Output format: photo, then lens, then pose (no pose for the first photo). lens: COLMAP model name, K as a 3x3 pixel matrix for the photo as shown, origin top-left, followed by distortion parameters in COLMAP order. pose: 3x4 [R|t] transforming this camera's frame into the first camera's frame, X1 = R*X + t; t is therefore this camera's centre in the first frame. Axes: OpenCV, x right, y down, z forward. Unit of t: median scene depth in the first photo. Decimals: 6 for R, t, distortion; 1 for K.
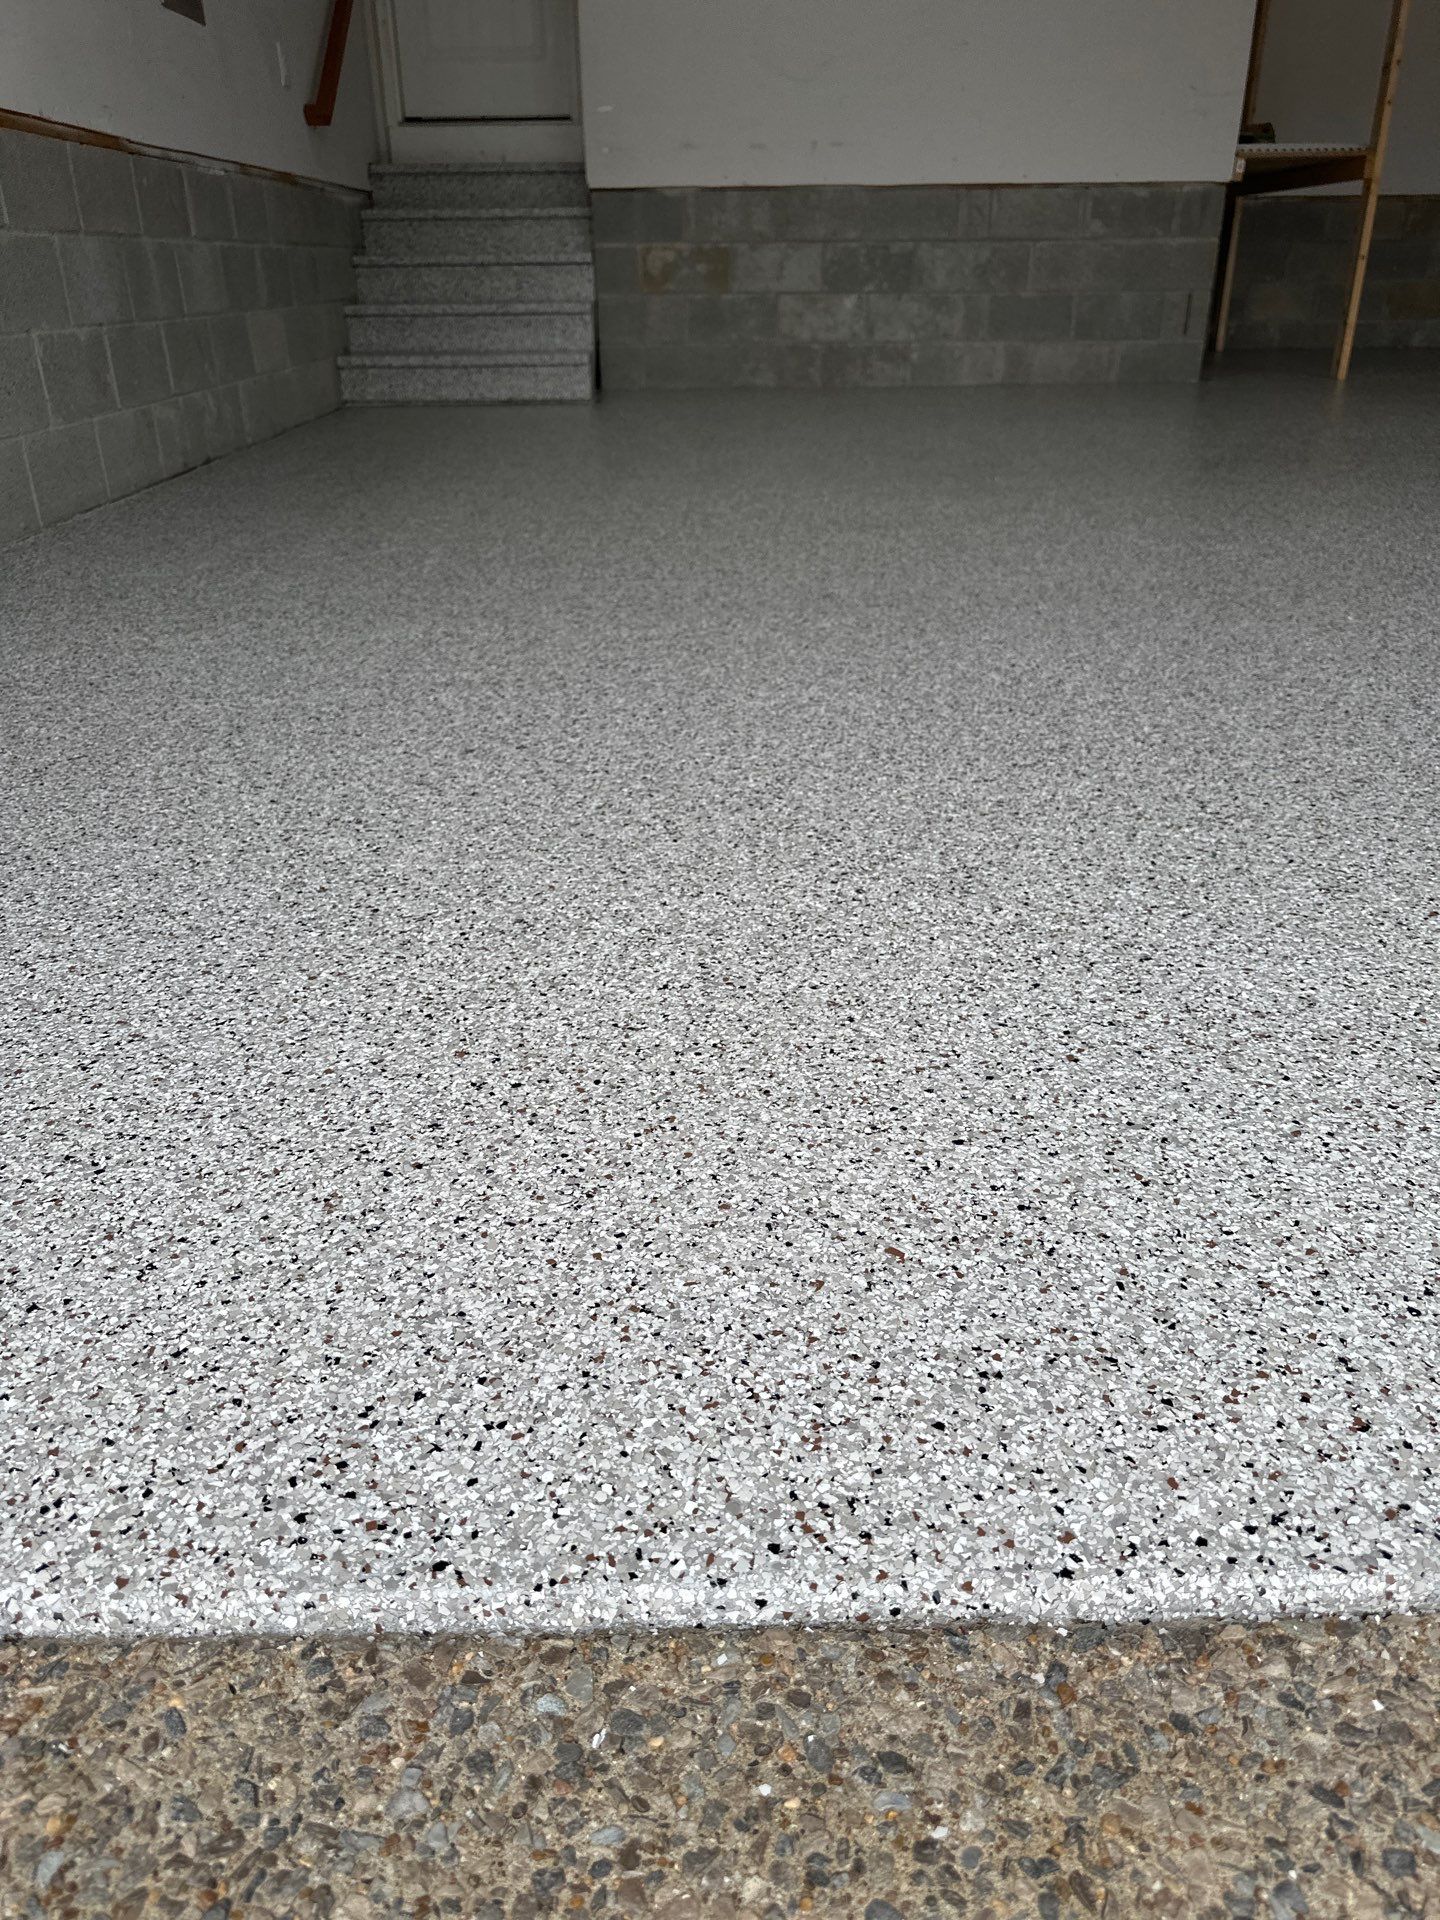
lens RADIAL K [[1384.2, 0, 699.2], [0, 1384.2, 953.5], [0, 0, 1]] dist [0.041885, -0.056502]
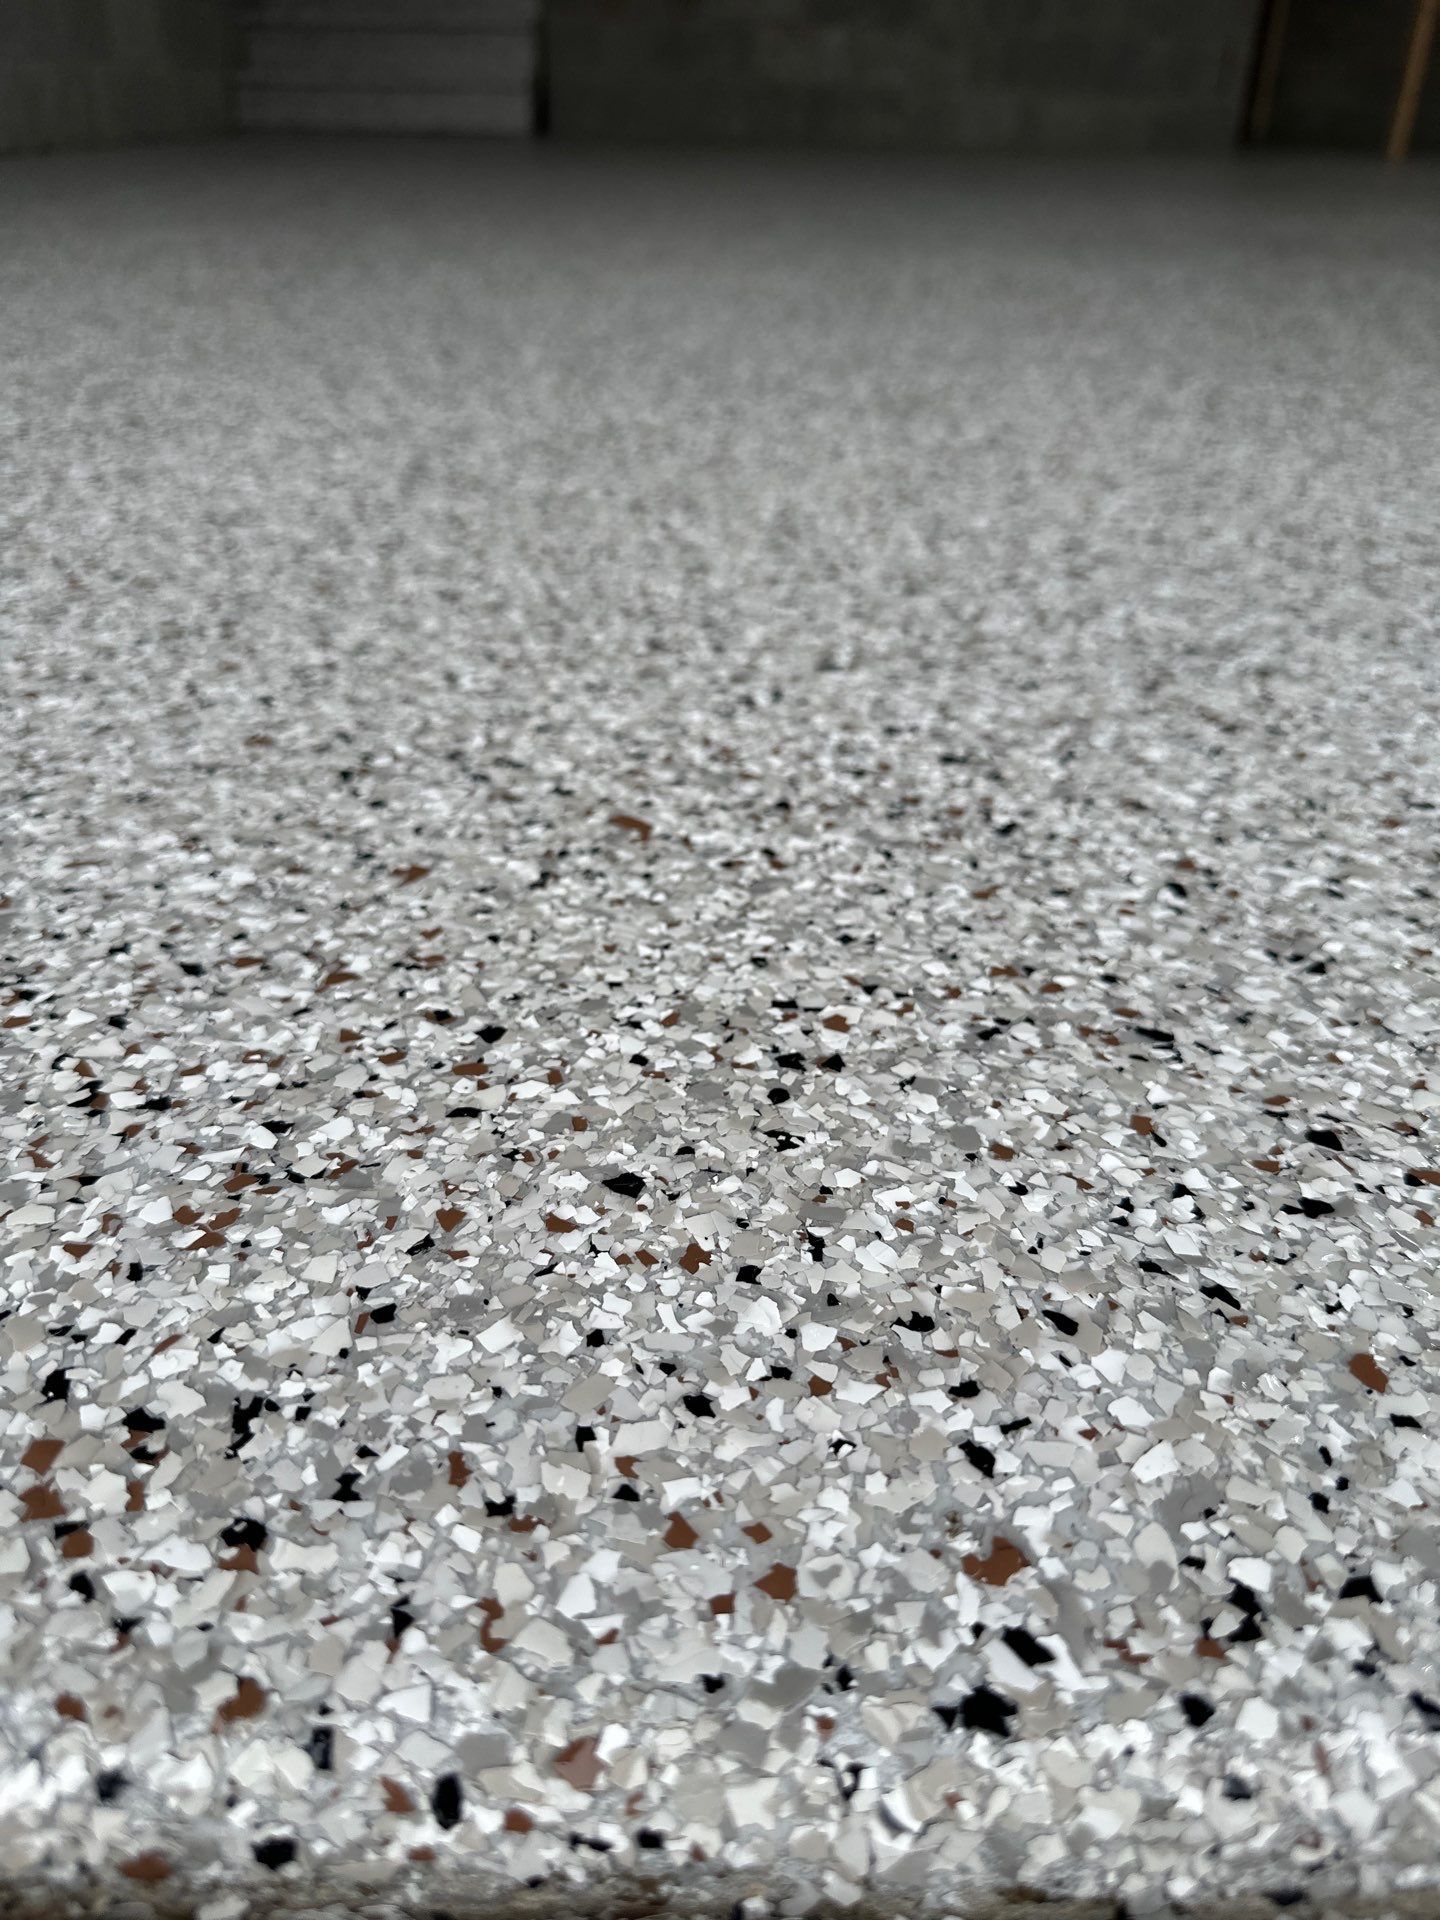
lens RADIAL K [[1447.7, 0, 704.1], [0, 1447.7, 951.3], [0, 0, 1]] dist [-0.003042, -0.025896]
pose [[0.999269, 0.030054, 0.023641, 0.186984], [-0.031648, 0.997029, 0.070225, 0.270167], [-0.021460, -0.070922, 0.997251, 0.694245]]
